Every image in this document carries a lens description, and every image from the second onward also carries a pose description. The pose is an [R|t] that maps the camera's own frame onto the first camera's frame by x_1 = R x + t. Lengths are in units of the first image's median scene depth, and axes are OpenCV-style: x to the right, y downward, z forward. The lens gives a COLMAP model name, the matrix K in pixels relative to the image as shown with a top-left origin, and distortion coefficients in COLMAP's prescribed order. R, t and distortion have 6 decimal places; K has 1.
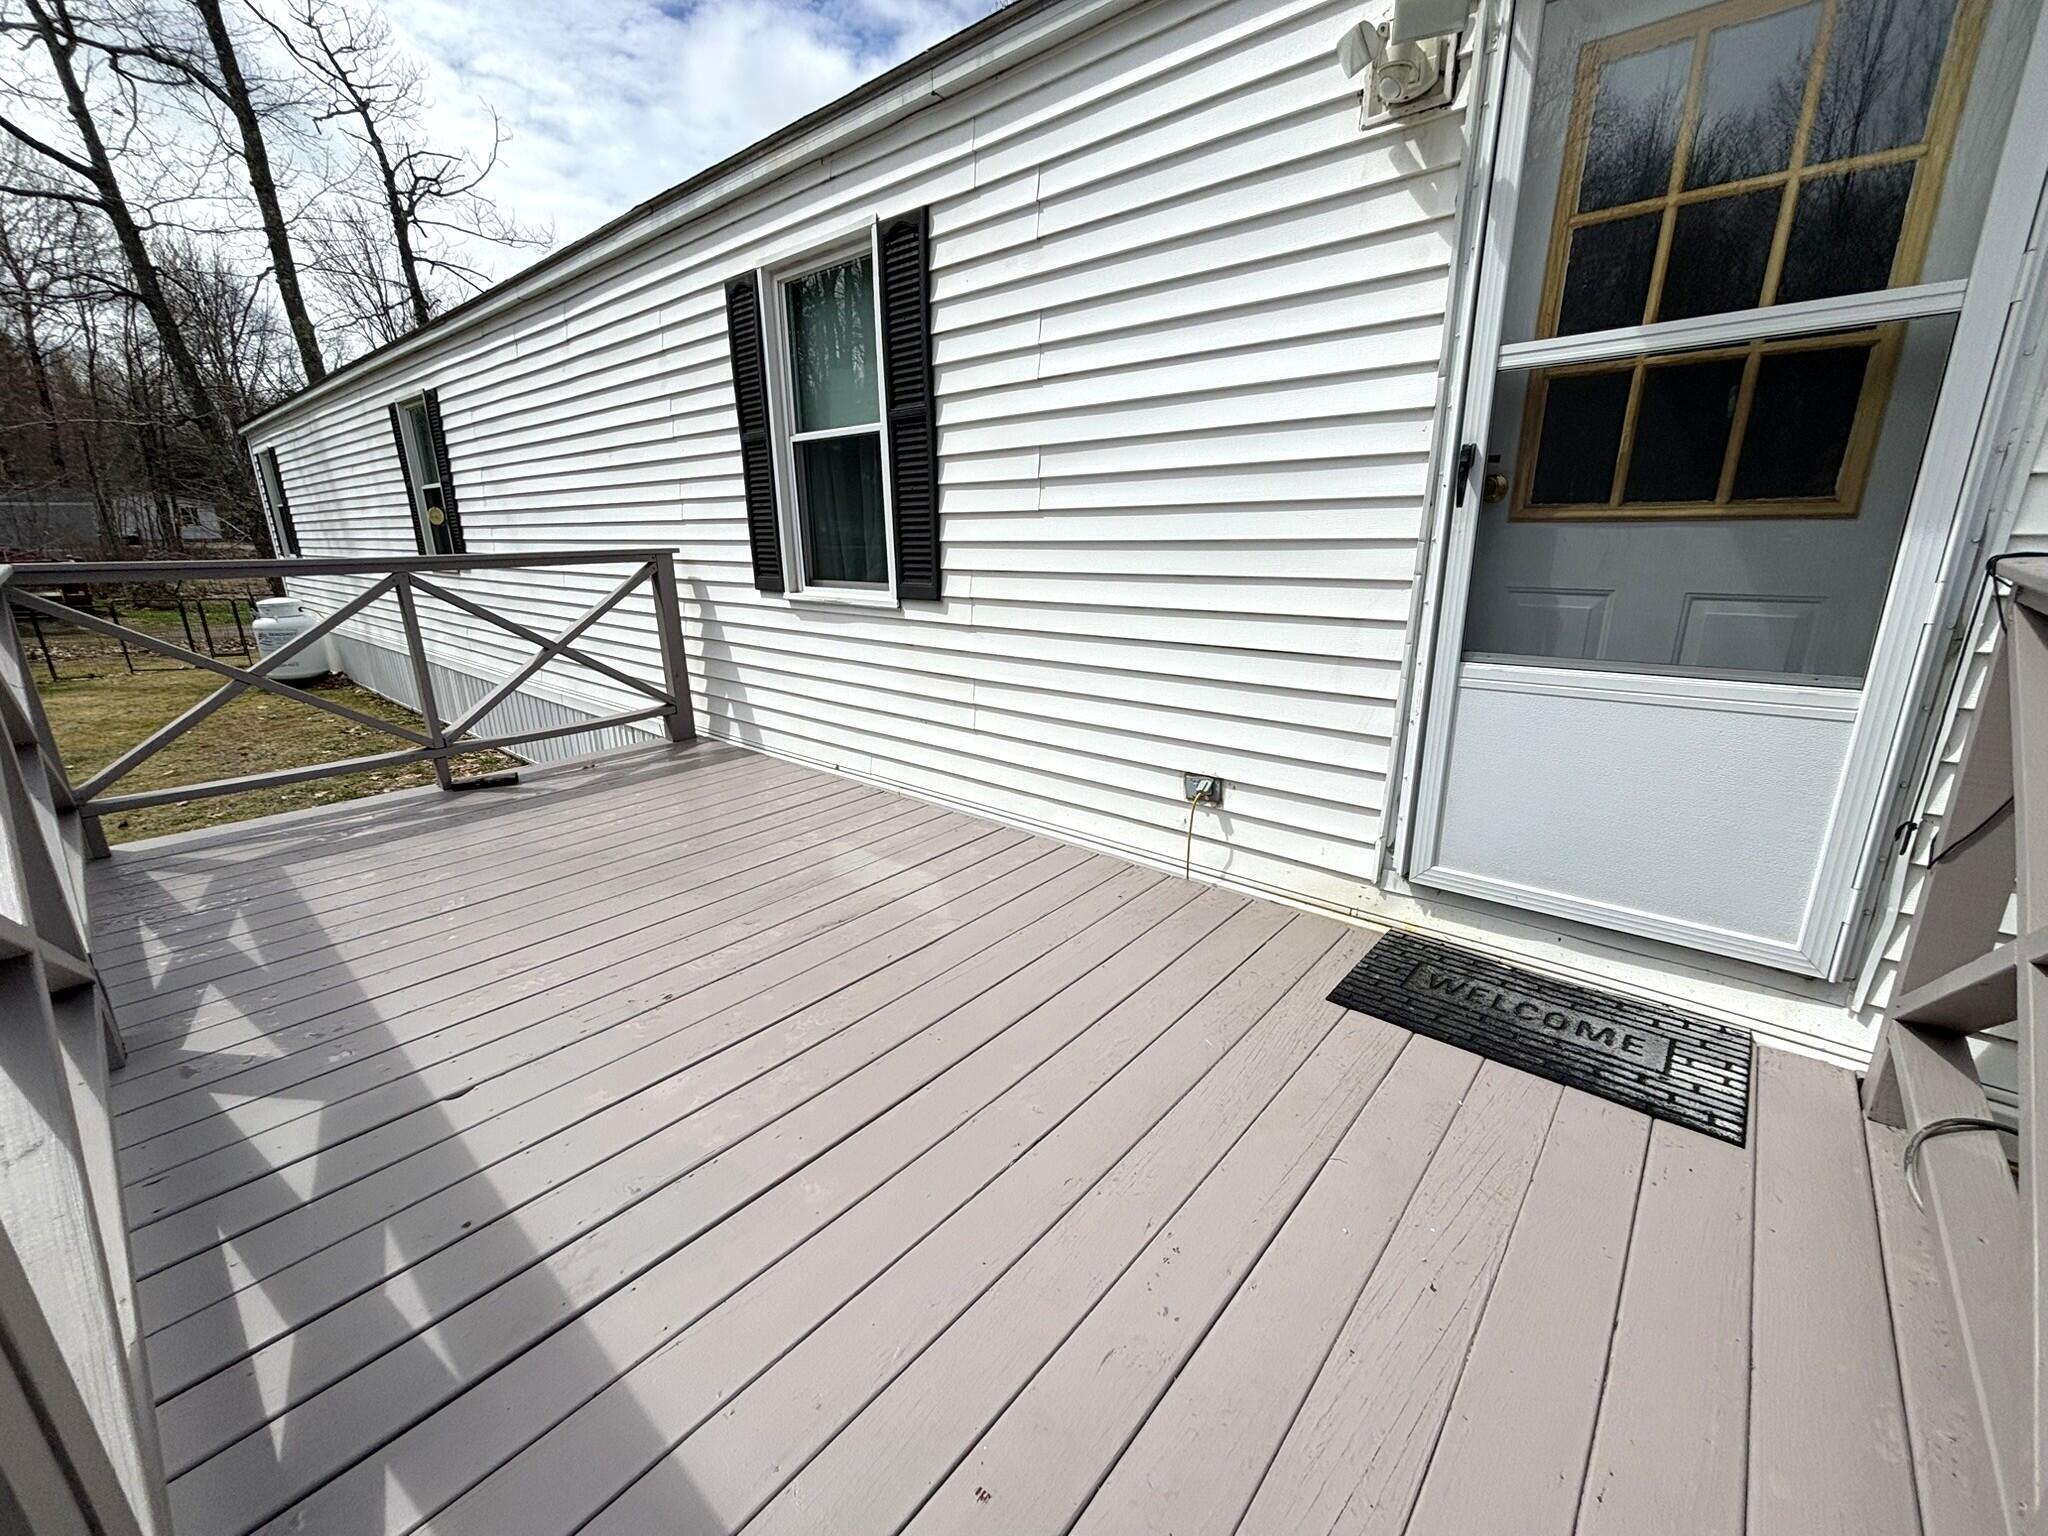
lens RADIAL K [[816.1, 0, 1020.8], [0, 816.1, 769.0], [0, 0, 1]] dist [0.002109, -0.000533]
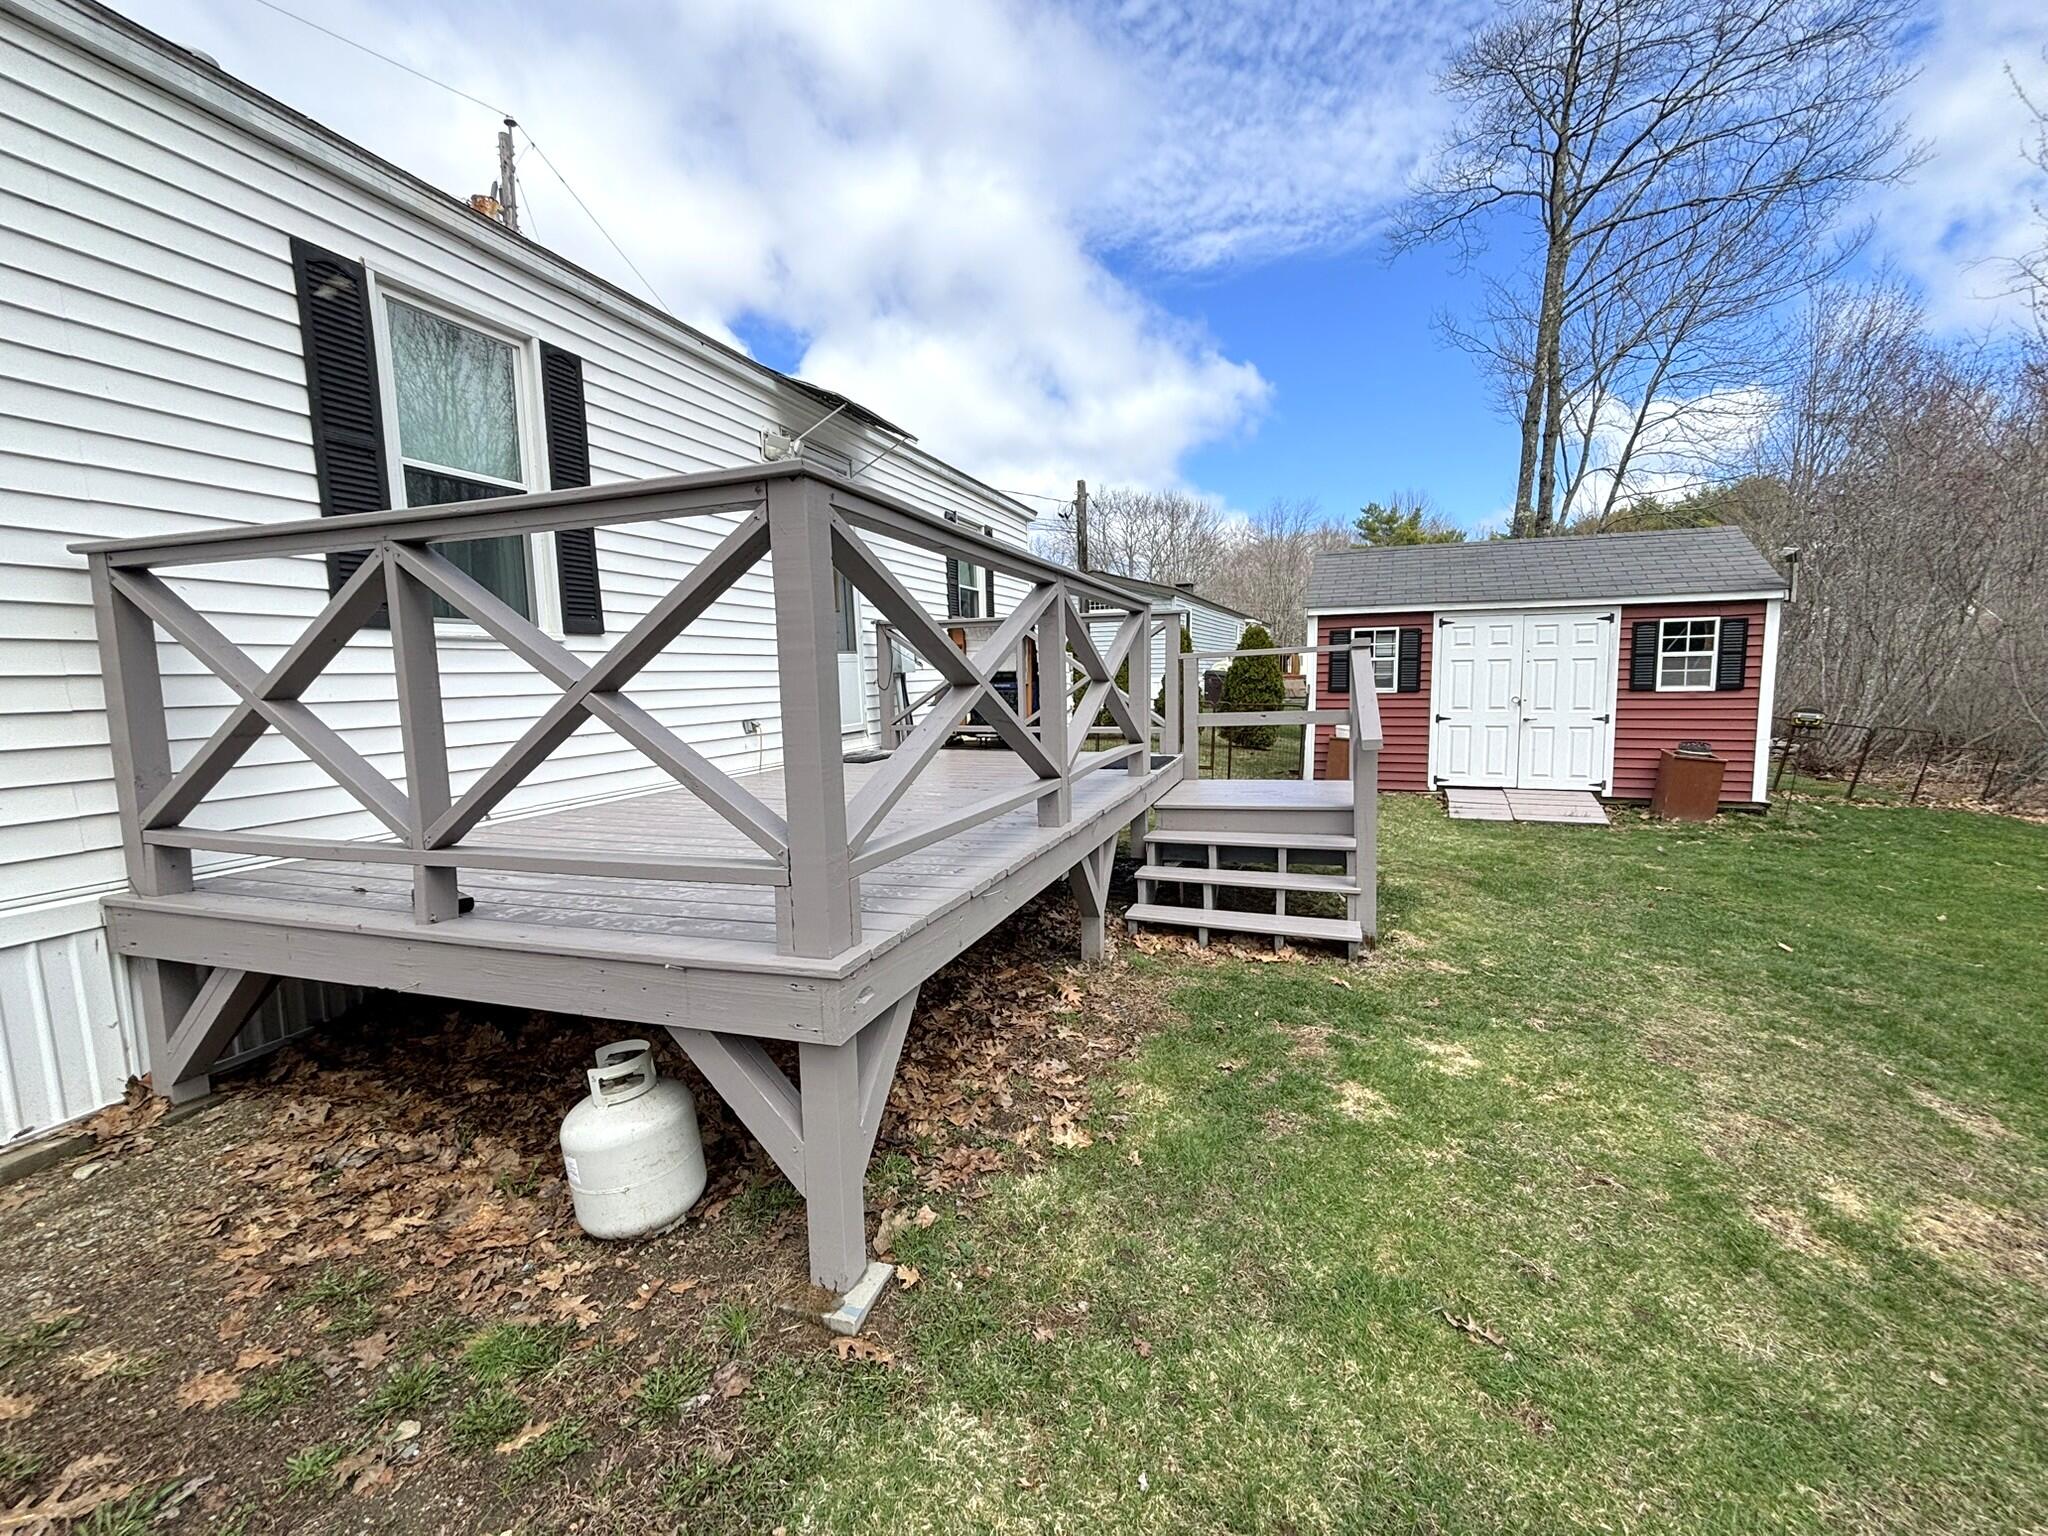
lens RADIAL K [[886.9, 0, 1028.3], [0, 886.9, 768.3], [0, 0, 1]] dist [-0.000929, -0.000176]
pose [[-0.380538, -0.079299, 0.921359, -1.843322], [0.282788, 0.938612, 0.197580, -0.112488], [-0.880467, 0.335736, -0.334753, 1.062627]]
